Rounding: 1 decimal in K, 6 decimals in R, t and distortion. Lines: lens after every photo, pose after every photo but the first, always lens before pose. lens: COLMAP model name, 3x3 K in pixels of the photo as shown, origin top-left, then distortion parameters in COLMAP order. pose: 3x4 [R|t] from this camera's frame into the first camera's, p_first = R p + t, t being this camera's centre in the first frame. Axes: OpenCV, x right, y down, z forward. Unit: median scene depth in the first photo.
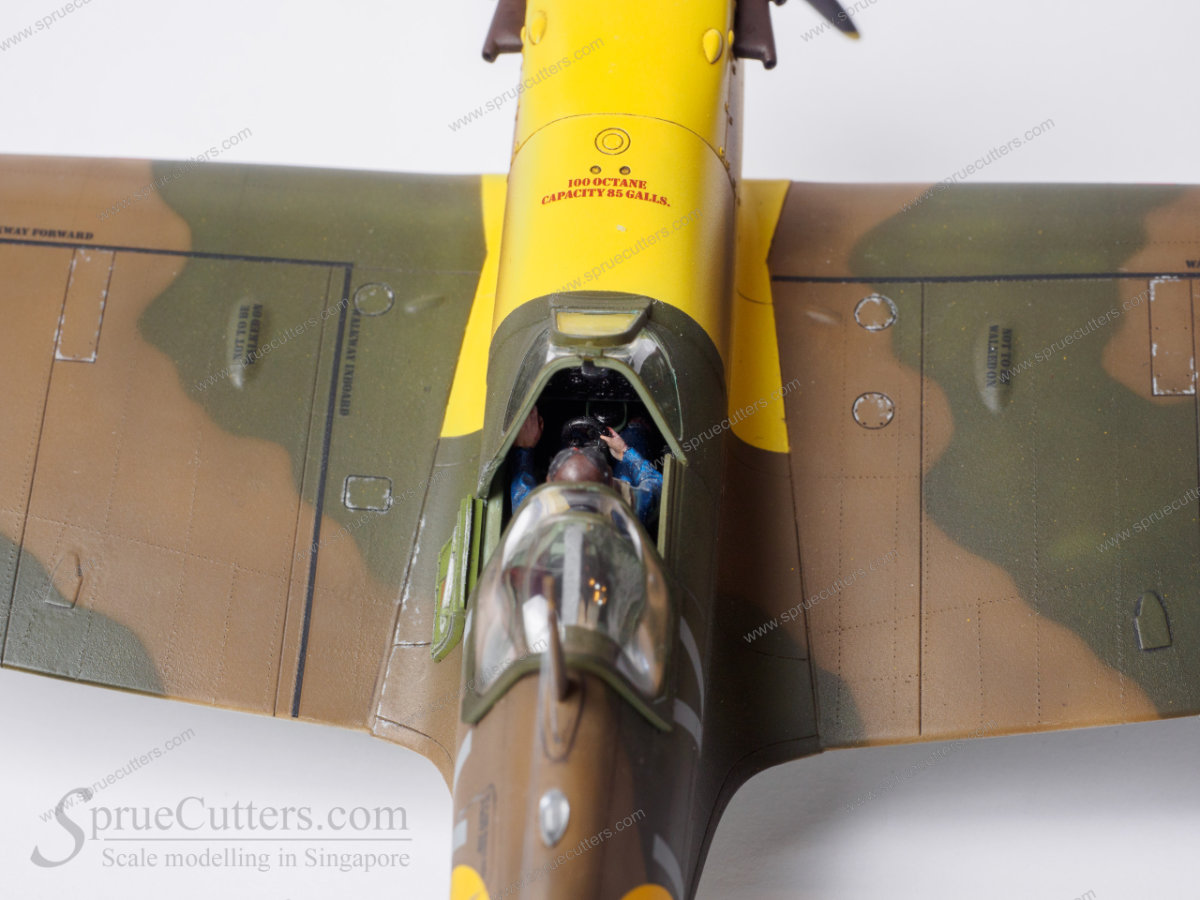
lens RADIAL K [[2868.8, 0, 598.2], [0, 2868.8, 447.8], [0, 0, 1]] dist [0.004487, 0.000000]
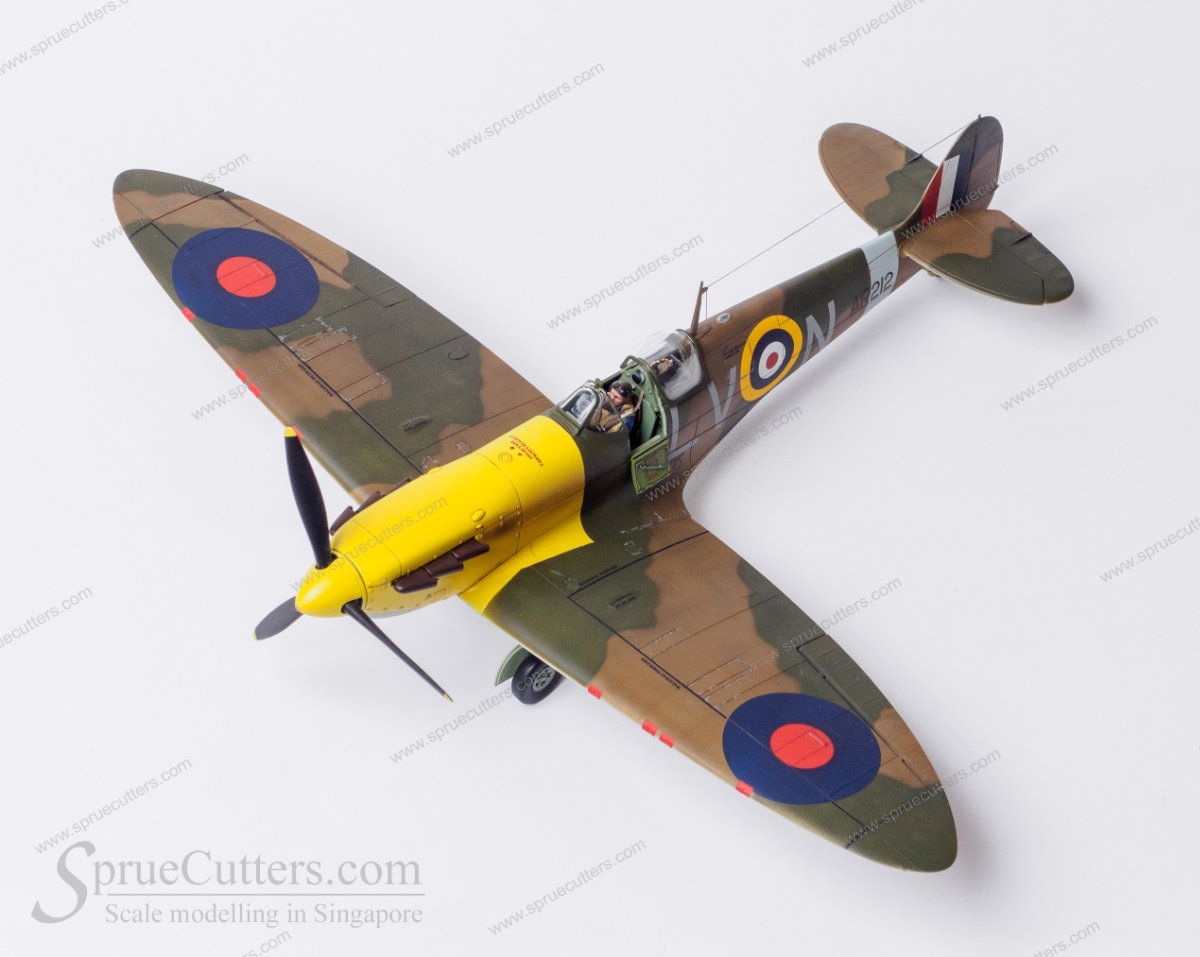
lens RADIAL K [[5072.3, 0, 602.0], [0, 5072.3, 477.7], [0, 0, 1]] dist [0.144877, 0.000000]
pose [[-0.736279, -0.502206, 0.453523, -2.004773], [0.513390, 0.022035, 0.857873, -3.732049], [-0.440822, 0.864467, 0.241603, -0.098809]]
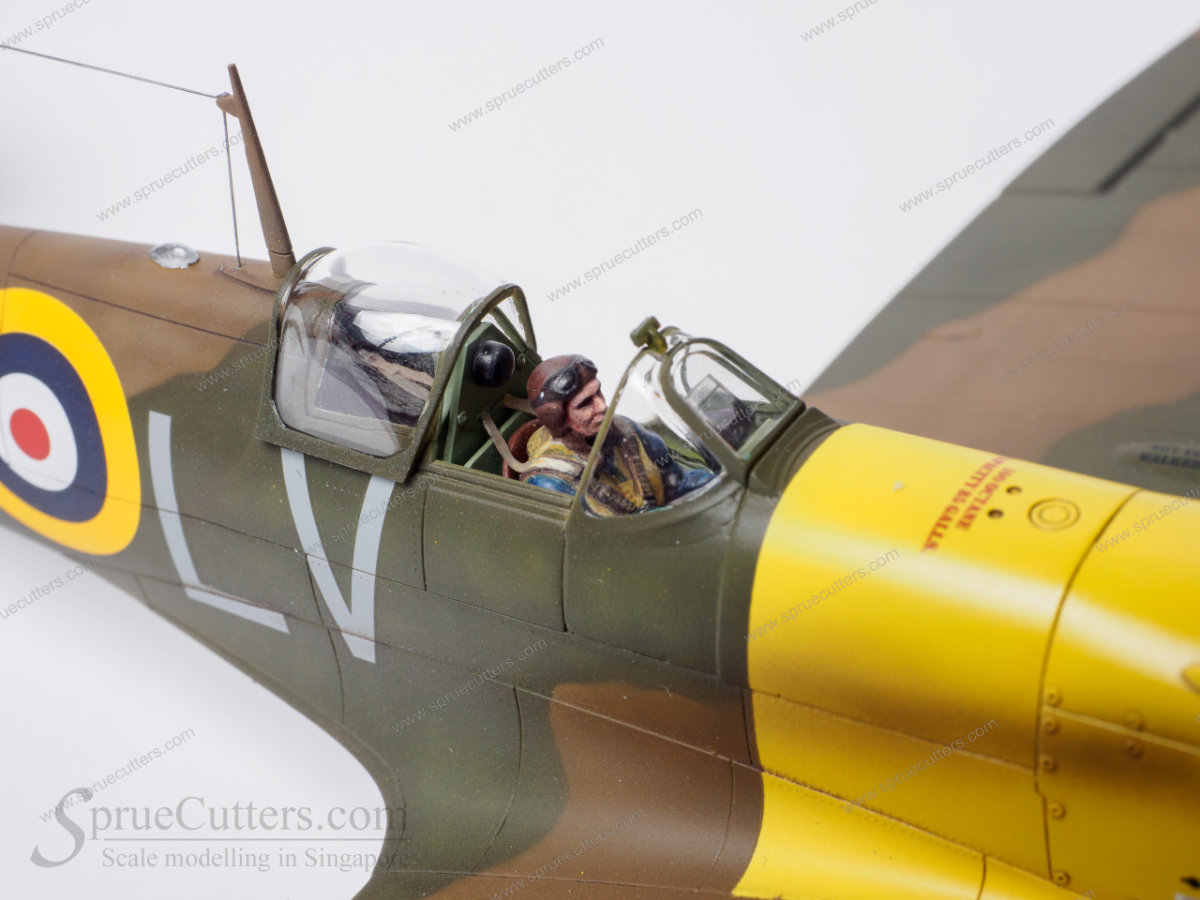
lens RADIAL K [[2868.8, 0, 612.8], [0, 2868.8, 451.2], [0, 0, 1]] dist [0.004487, 0.000000]
pose [[-0.456145, 0.598953, -0.658169, 0.474259], [-0.639800, 0.293337, 0.710359, -0.507852], [0.618537, 0.745123, 0.249406, 0.719629]]
